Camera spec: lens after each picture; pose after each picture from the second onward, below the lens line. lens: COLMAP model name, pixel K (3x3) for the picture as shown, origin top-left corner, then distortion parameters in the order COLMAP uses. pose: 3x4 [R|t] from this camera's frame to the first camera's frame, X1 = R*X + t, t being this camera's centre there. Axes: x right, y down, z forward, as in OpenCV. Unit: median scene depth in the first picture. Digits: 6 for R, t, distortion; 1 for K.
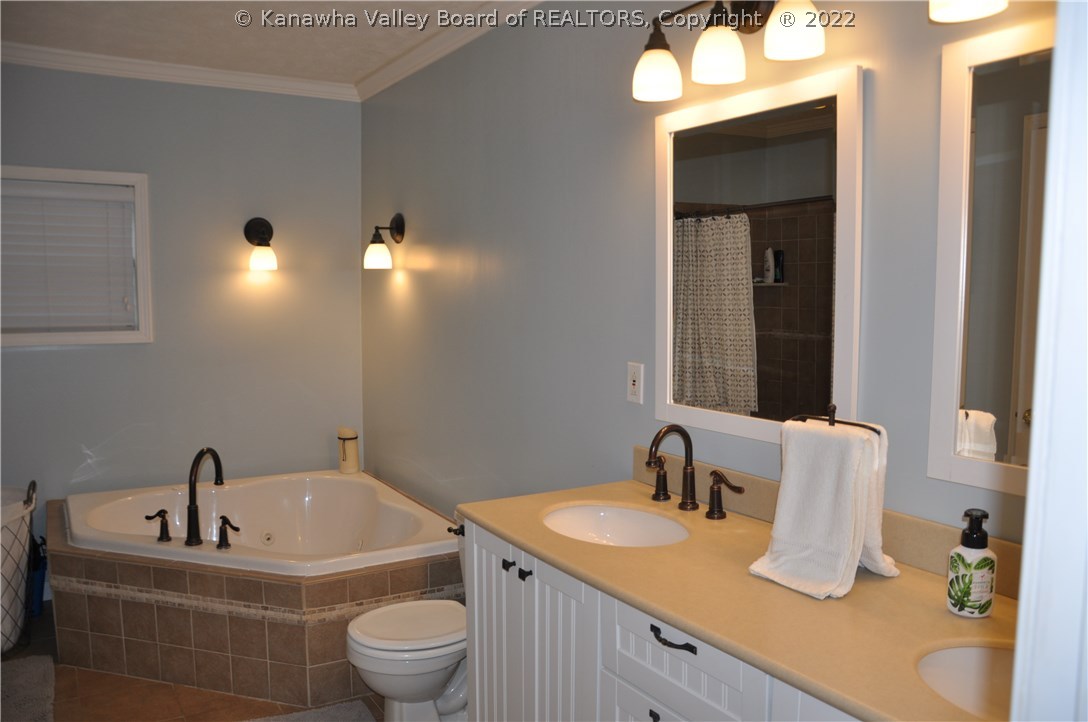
lens RADIAL K [[844.9, 0, 538.7], [0, 844.9, 378.2], [0, 0, 1]] dist [-0.151372, 0.115012]
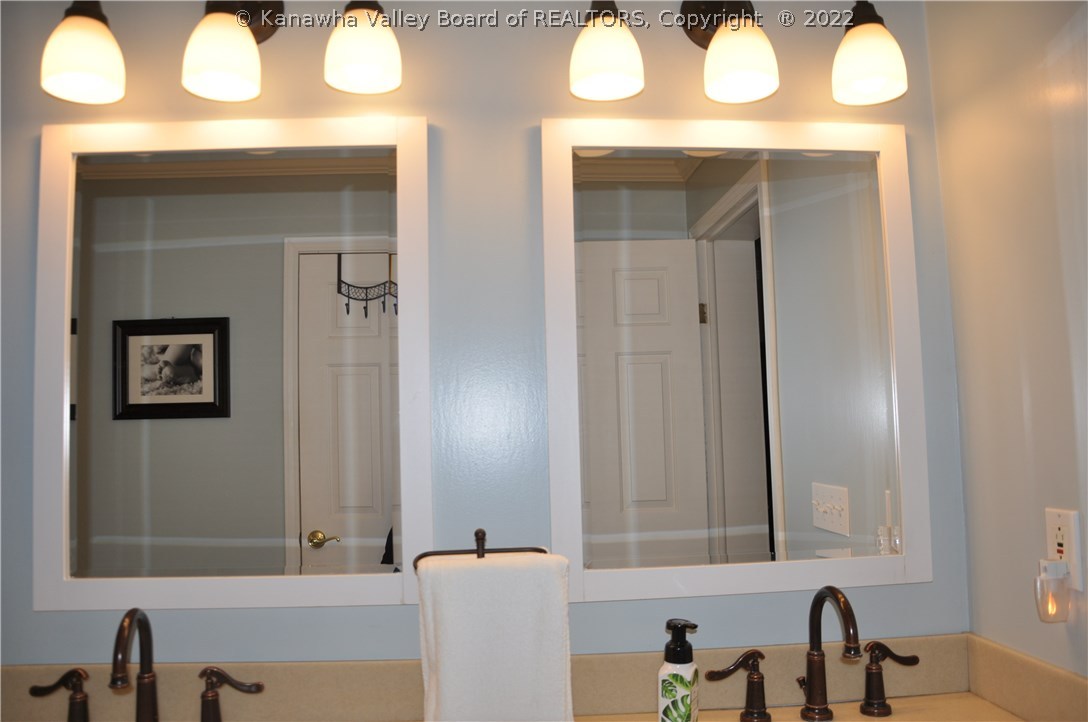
lens RADIAL K [[852.5, 0, 543.9], [0, 852.5, 321.1], [0, 0, 1]] dist [0.001604, -0.049511]
pose [[0.475560, 0.050426, 0.878237, -0.378949], [0.117125, 0.985837, -0.120027, -0.067620], [-0.871851, 0.159944, 0.462919, 0.622703]]
